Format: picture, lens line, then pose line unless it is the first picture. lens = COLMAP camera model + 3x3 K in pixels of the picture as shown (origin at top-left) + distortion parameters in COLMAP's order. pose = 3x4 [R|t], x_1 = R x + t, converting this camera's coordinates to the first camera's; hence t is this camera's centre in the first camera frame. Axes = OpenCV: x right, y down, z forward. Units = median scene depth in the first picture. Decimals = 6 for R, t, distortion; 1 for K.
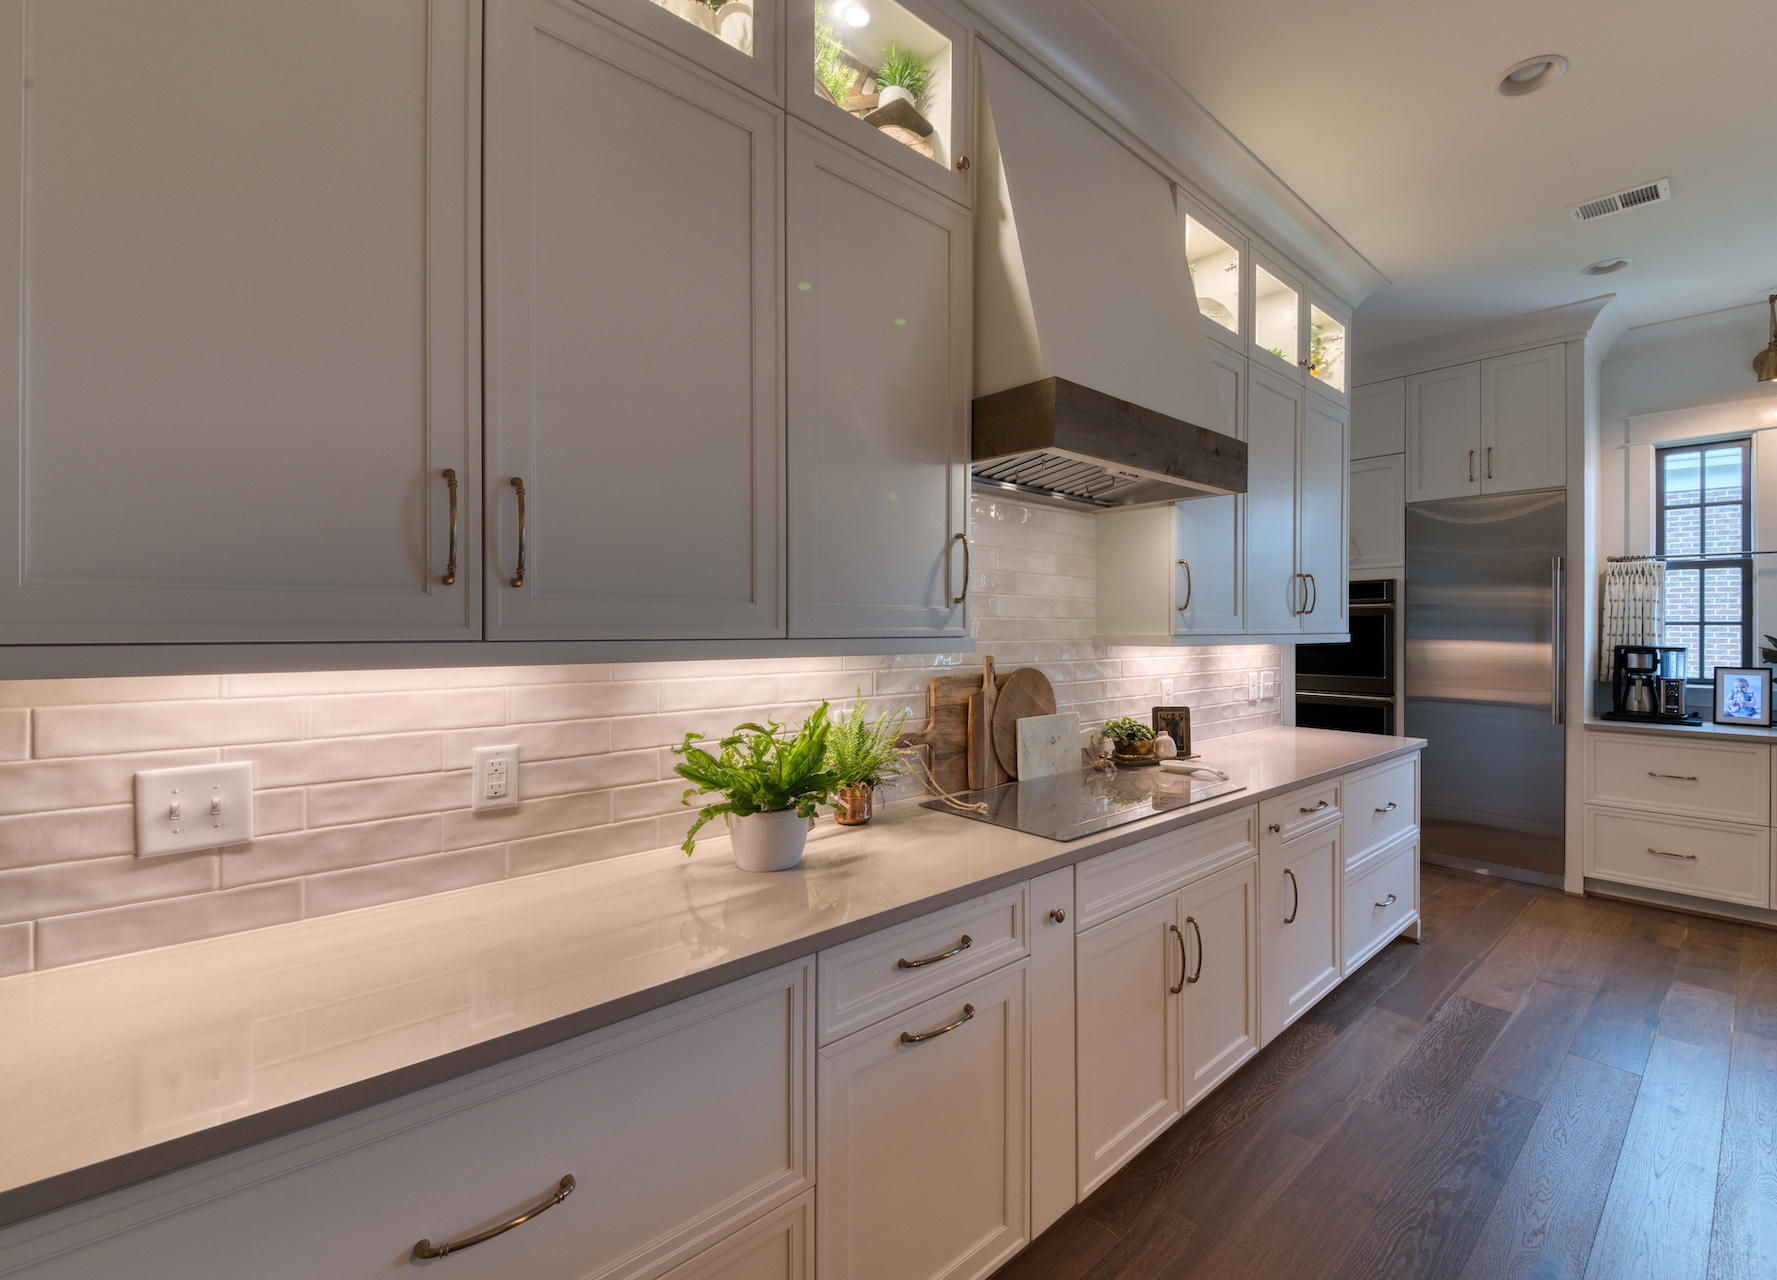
lens RADIAL K [[757.4, 0, 888.5], [0, 757.4, 640.0], [0, 0, 1]] dist [-0.009392, -0.000389]
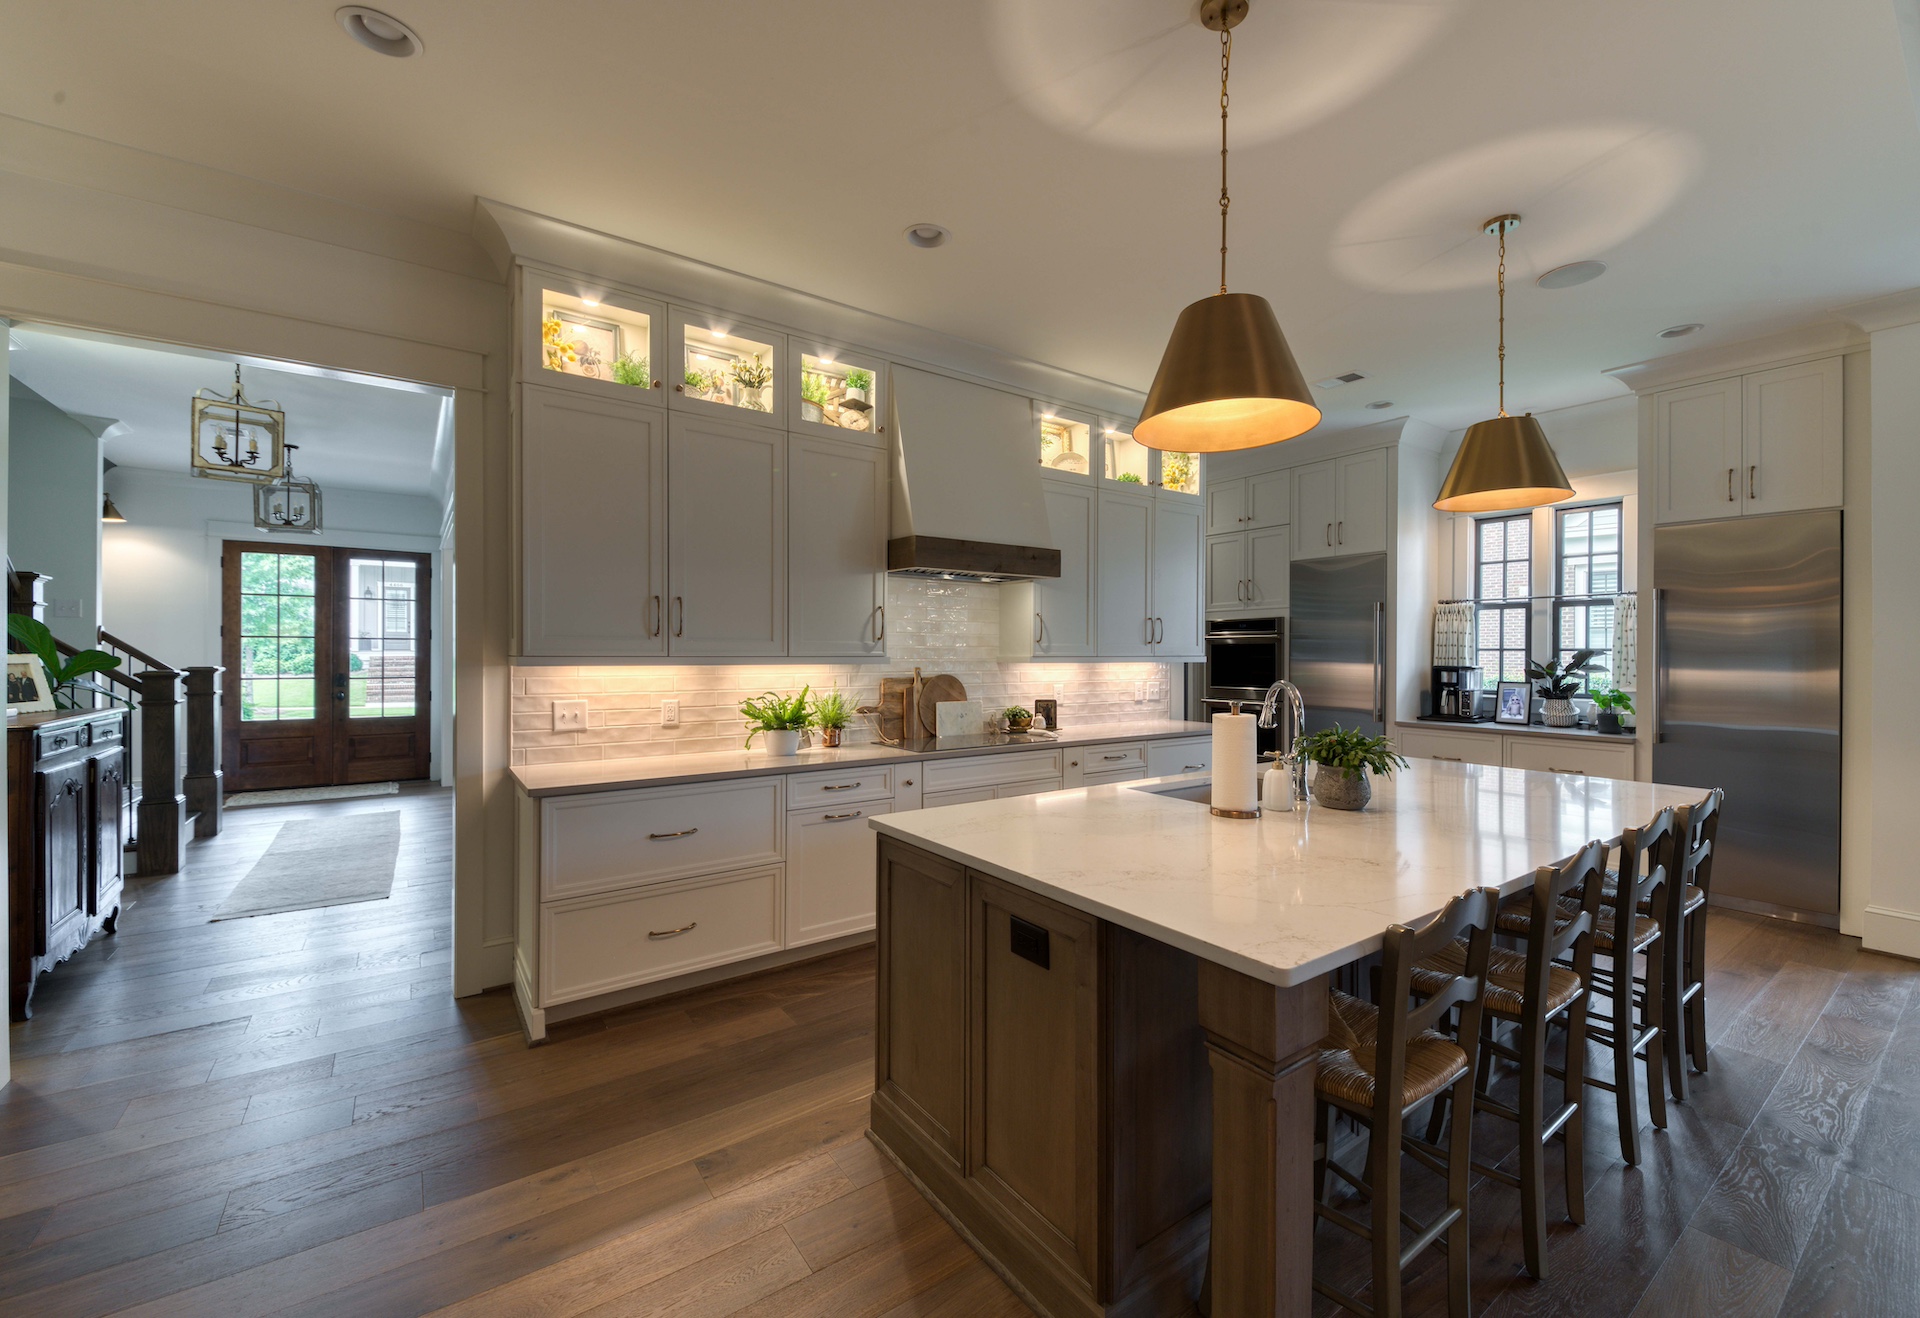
lens RADIAL K [[733.8, 0, 905.9], [0, 733.8, 666.0], [0, 0, 1]] dist [-0.000113, -0.000002]
pose [[0.989917, 0.003913, -0.141596, 0.358646], [-0.003683, 0.999991, 0.001885, 0.014708], [0.141603, -0.001344, 0.989923, -0.779972]]
